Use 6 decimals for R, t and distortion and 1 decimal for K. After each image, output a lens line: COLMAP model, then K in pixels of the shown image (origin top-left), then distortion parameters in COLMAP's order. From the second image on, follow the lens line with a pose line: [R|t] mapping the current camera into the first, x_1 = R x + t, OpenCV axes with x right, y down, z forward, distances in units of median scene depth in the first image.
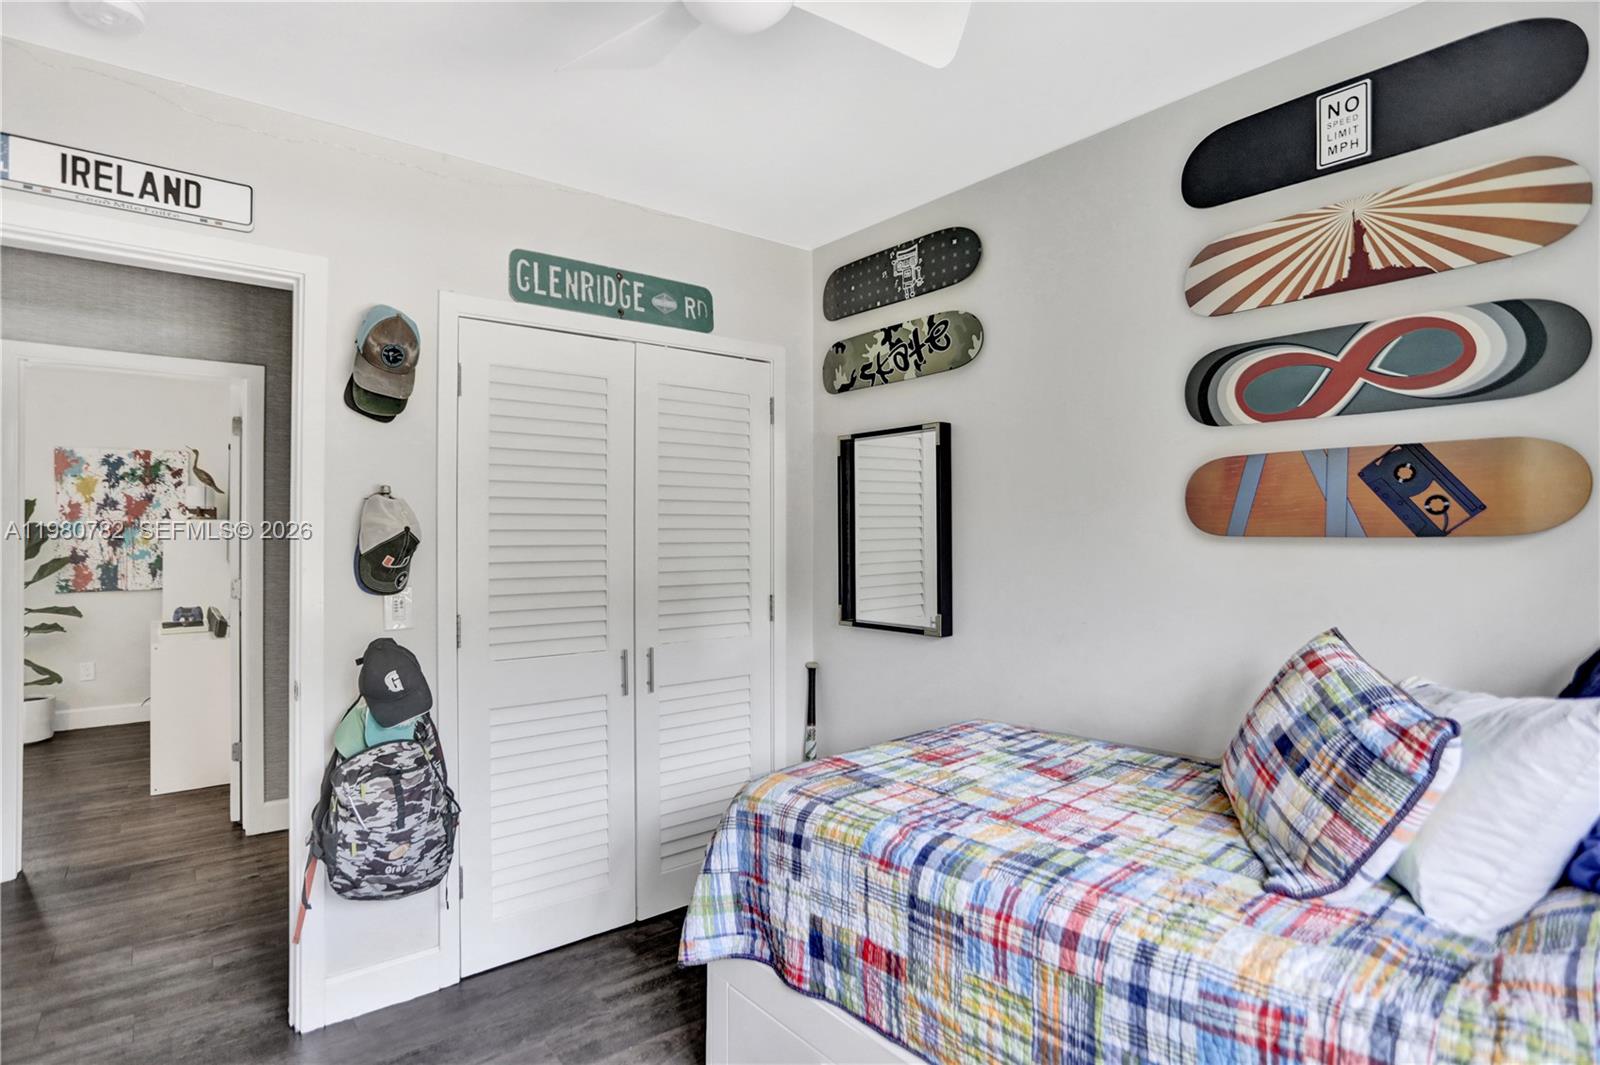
lens RADIAL K [[805.4, 0, 784.7], [0, 805.4, 516.3], [0, 0, 1]] dist [-0.079548, 0.041514]
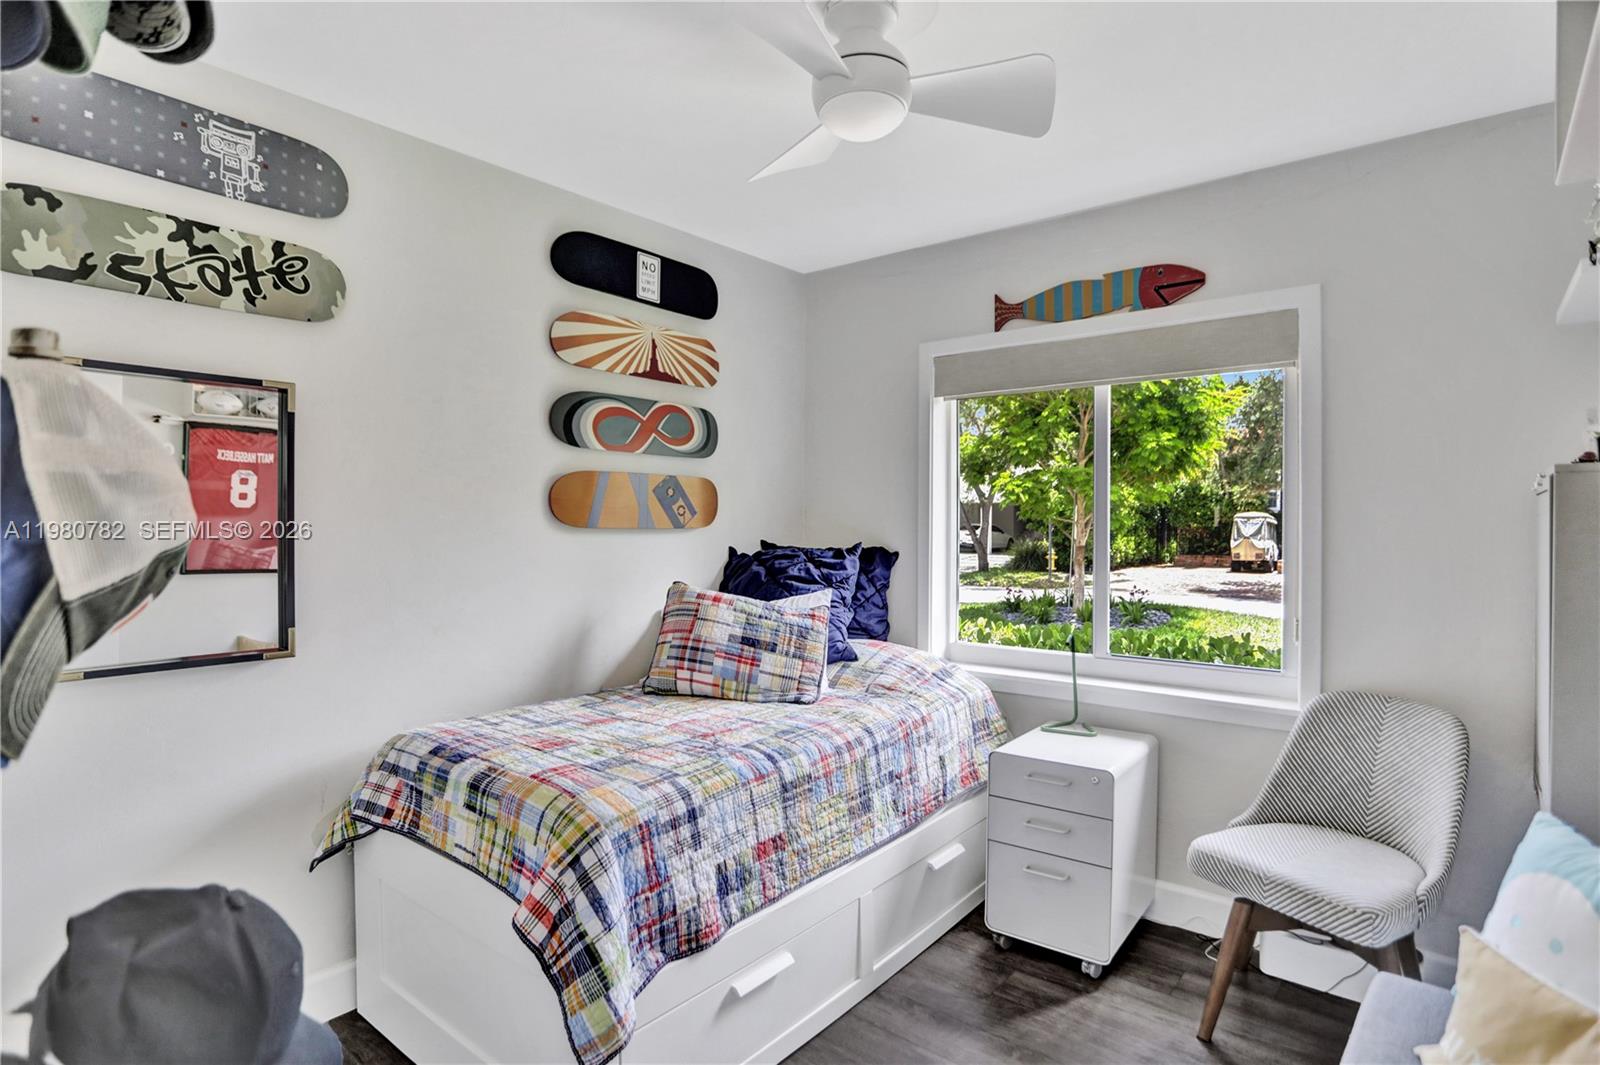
lens RADIAL K [[805.4, 0, 784.7], [0, 805.4, 516.3], [0, 0, 1]] dist [-0.079548, 0.041514]
pose [[-0.176884, 0.014727, 0.984121, -0.818184], [-0.021344, 0.999596, -0.018795, 0.021503], [-0.984000, -0.024330, -0.176498, 0.833880]]
